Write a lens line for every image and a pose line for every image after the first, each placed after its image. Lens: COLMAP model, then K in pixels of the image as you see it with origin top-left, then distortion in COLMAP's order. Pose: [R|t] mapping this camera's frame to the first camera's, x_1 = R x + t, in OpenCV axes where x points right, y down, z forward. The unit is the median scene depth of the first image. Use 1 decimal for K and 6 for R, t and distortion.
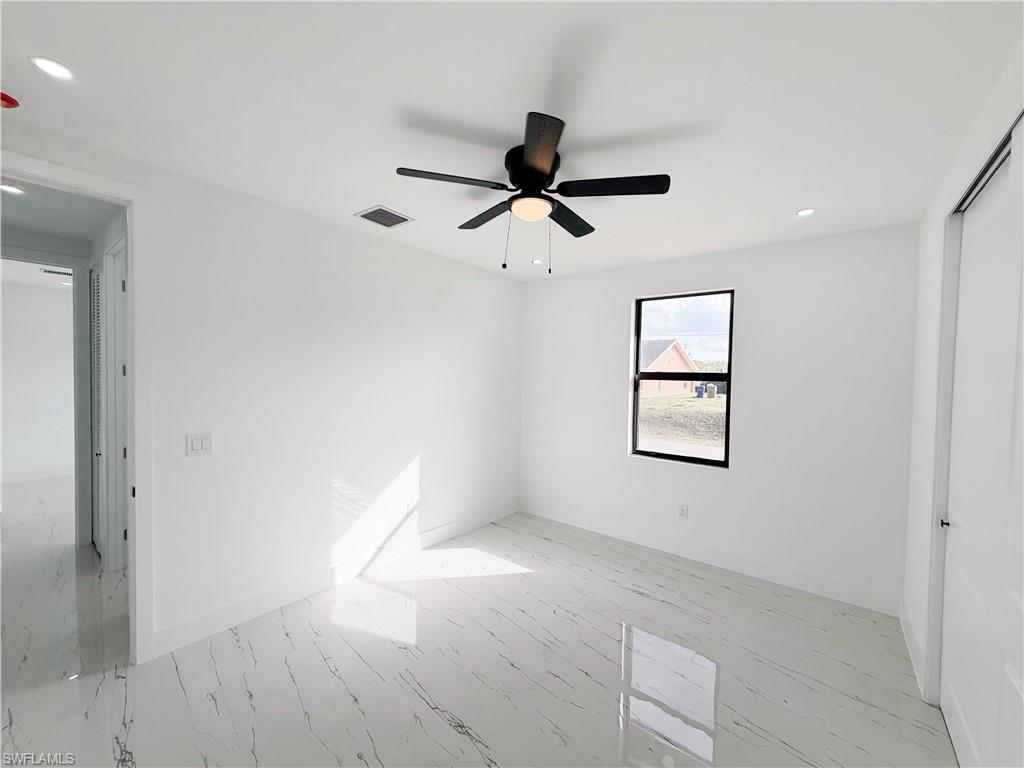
lens RADIAL K [[407.2, 0, 512.7], [0, 407.2, 388.9], [0, 0, 1]] dist [0.003635, -0.000298]
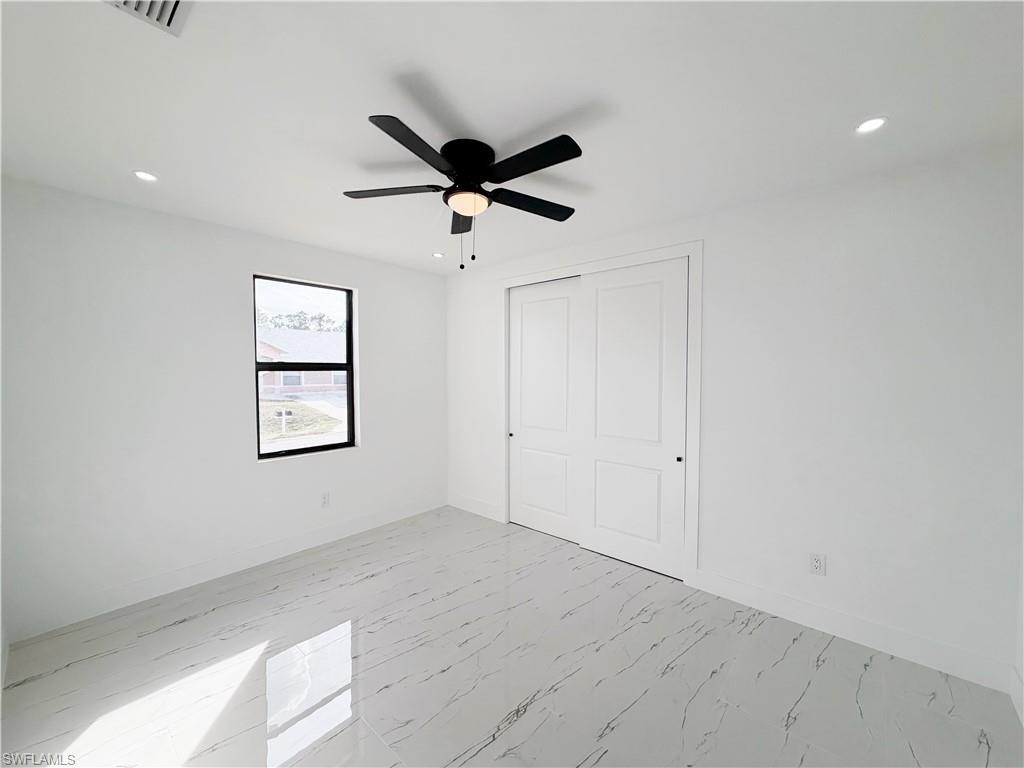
lens RADIAL K [[407.2, 0, 512.1], [0, 407.2, 386.5], [0, 0, 1]] dist [0.003635, -0.000298]
pose [[0.066886, -0.060412, 0.995930, -0.559757], [0.038114, 0.997592, 0.057953, -0.021447], [-0.997032, 0.034082, 0.069028, 0.469986]]
